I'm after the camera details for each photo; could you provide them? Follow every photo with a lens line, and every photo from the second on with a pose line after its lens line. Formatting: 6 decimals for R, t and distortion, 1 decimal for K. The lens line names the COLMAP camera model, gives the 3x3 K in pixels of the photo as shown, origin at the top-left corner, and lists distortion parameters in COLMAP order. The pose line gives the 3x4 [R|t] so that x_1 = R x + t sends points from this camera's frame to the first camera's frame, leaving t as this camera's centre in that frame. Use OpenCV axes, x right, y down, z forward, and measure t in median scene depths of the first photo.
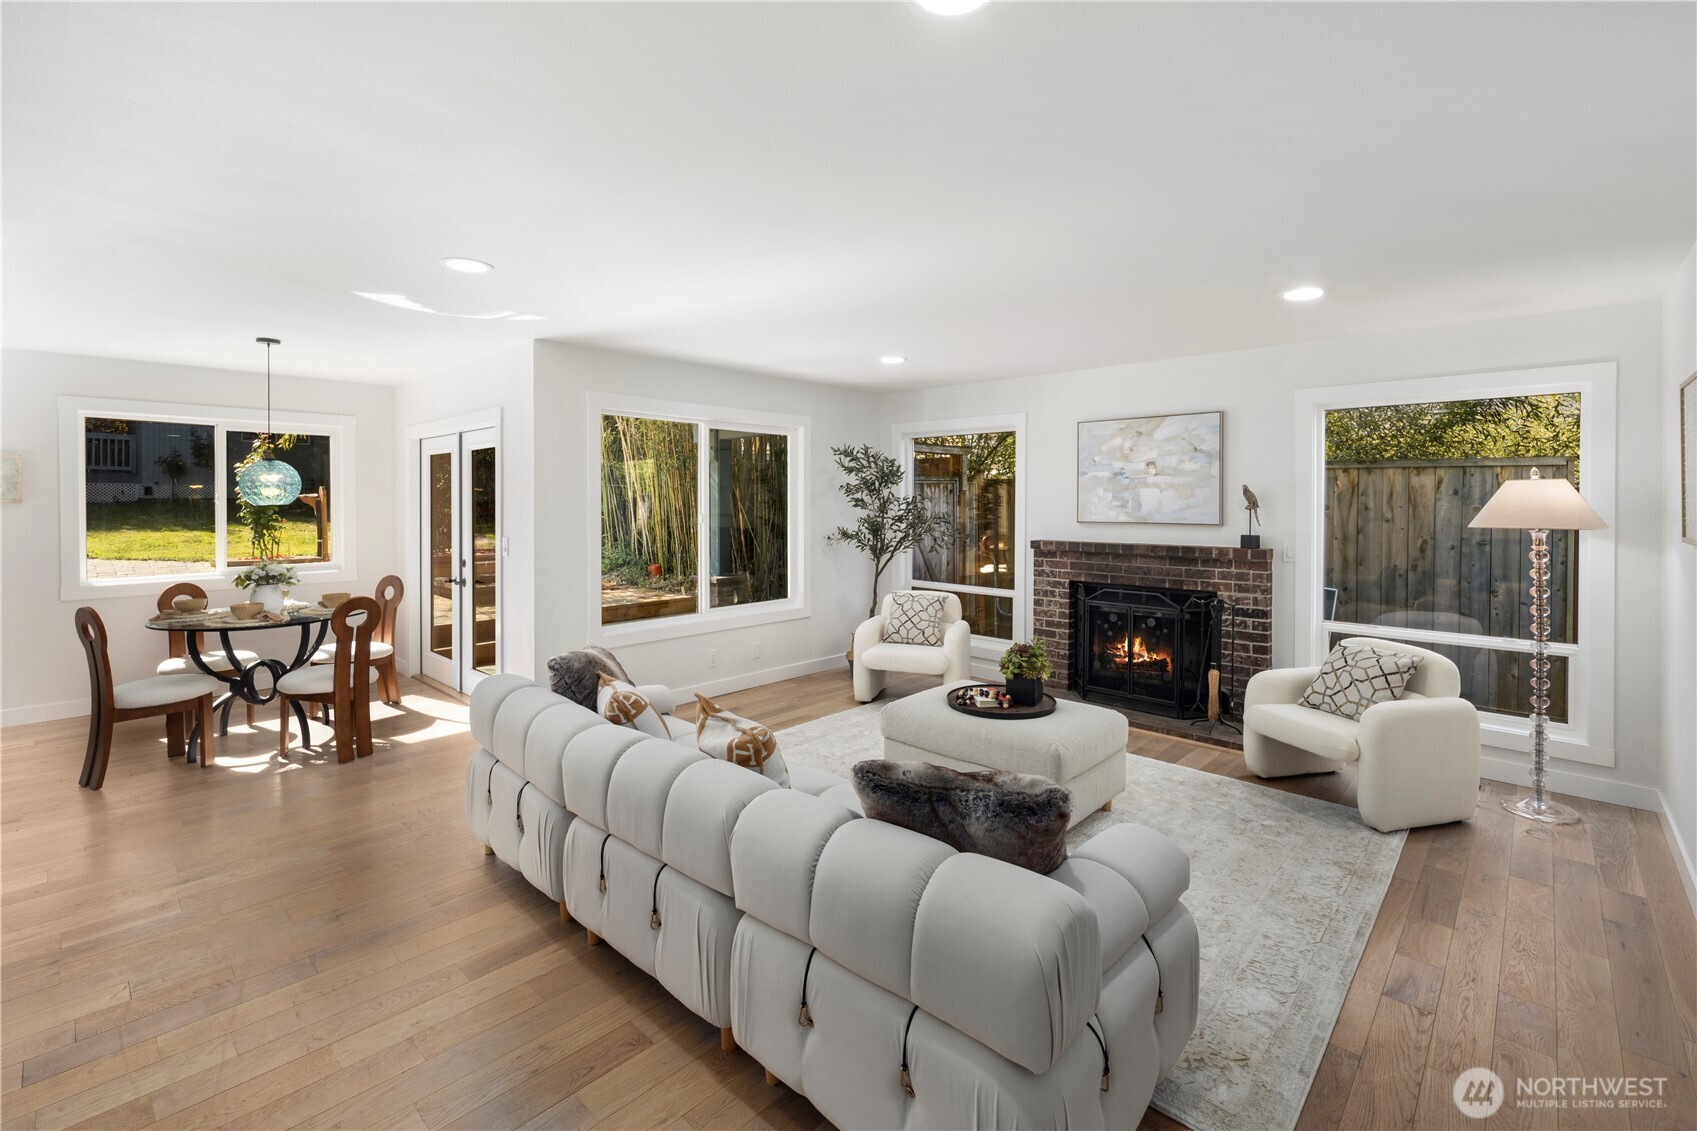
lens RADIAL K [[735.0, 0, 858.9], [0, 735.0, 502.5], [0, 0, 1]] dist [0.001183, -0.000166]
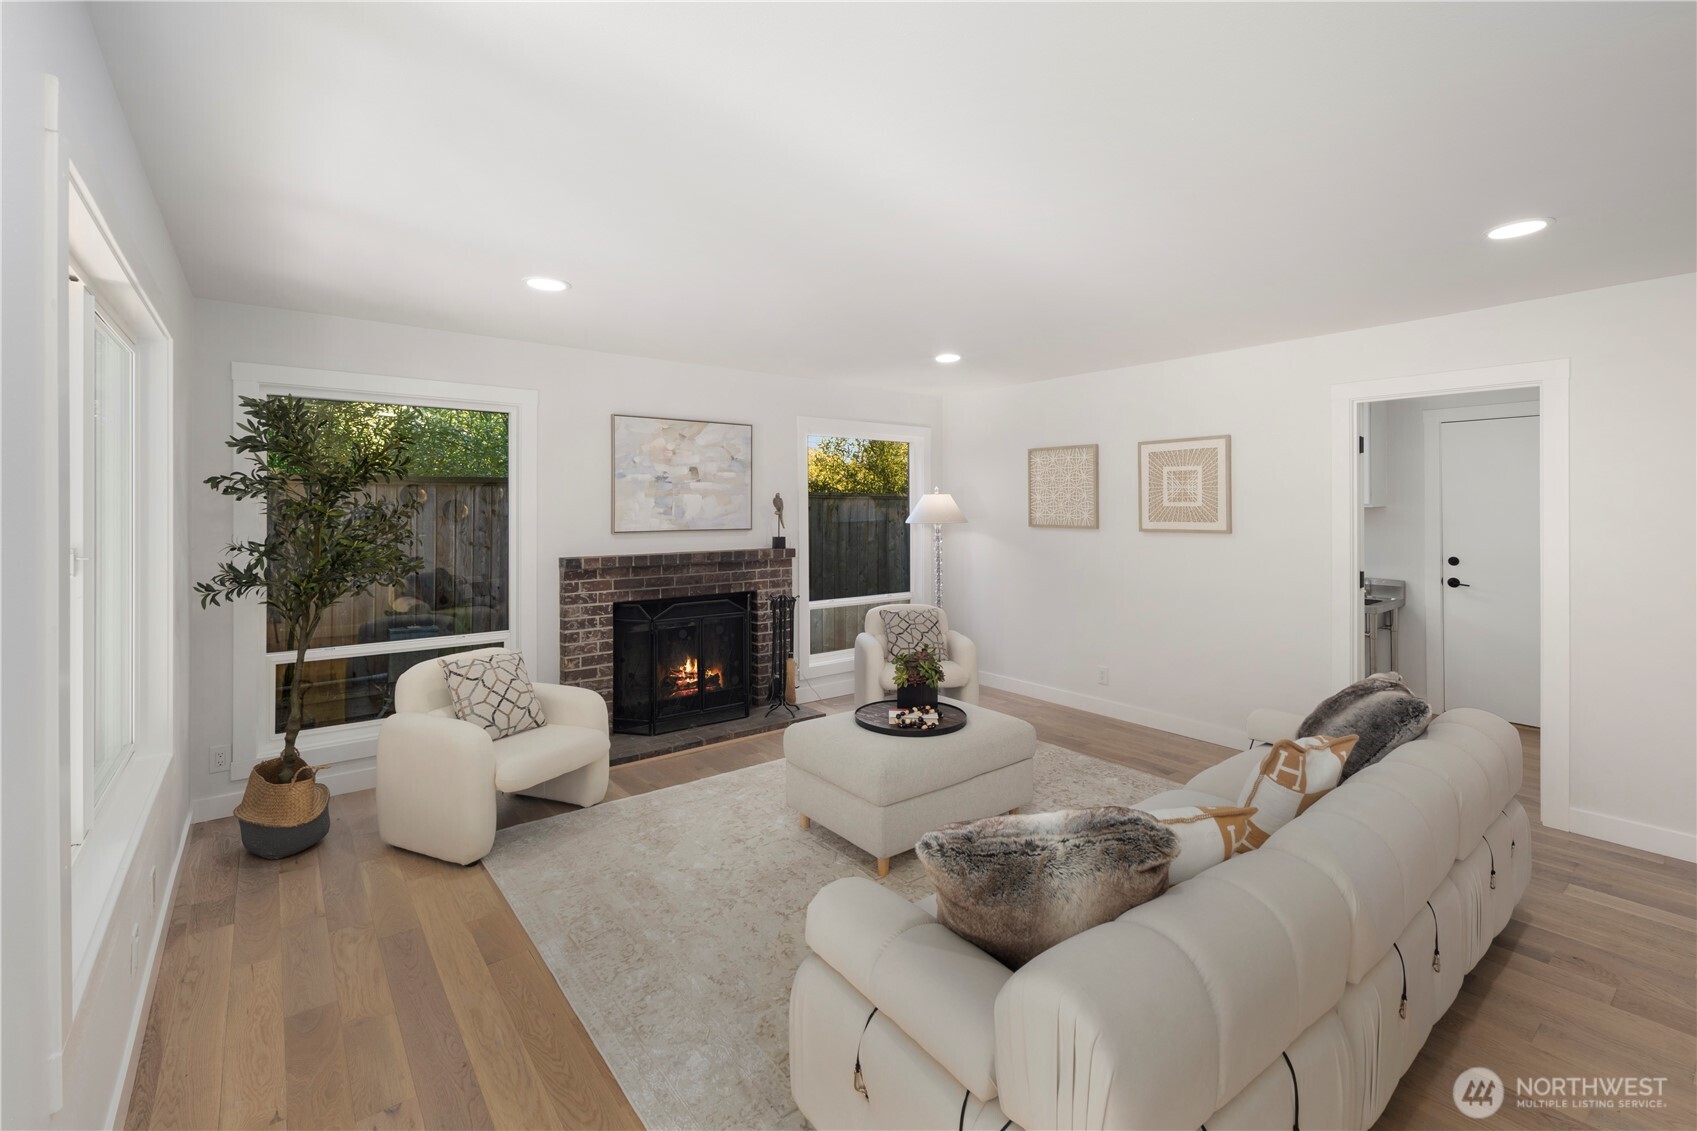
lens RADIAL K [[735.0, 0, 858.9], [0, 735.0, 502.5], [0, 0, 1]] dist [0.001183, -0.000166]
pose [[0.156224, 0.003770, 0.987714, -0.516641], [0.004152, 0.999981, -0.004474, -0.003199], [-0.987713, 0.004800, 0.156205, 0.619175]]
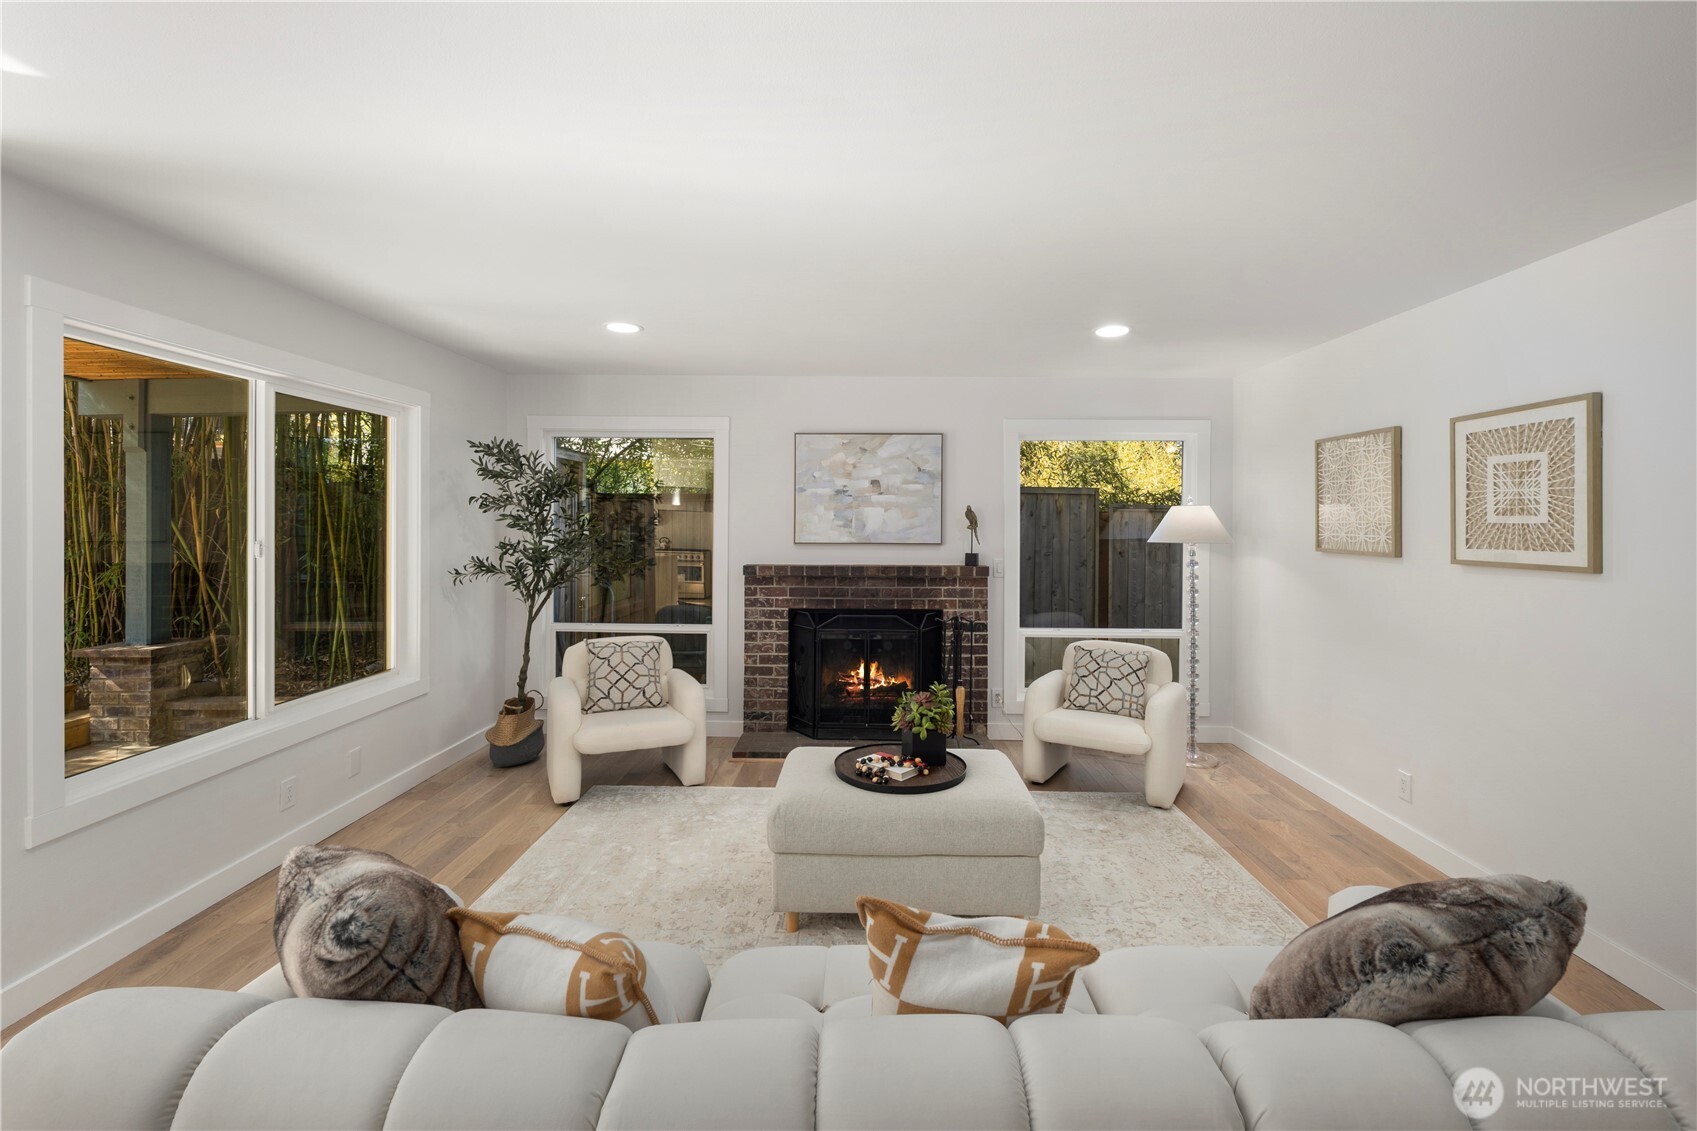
lens RADIAL K [[737.6, 0, 856.1], [0, 737.6, 520.2], [0, 0, 1]] dist [0.002387, 0.000007]
pose [[0.746895, 0.002564, 0.664937, -0.261816], [-0.002519, 0.999996, -0.001027, -0.001252], [-0.664937, -0.000908, 0.746899, 0.284788]]
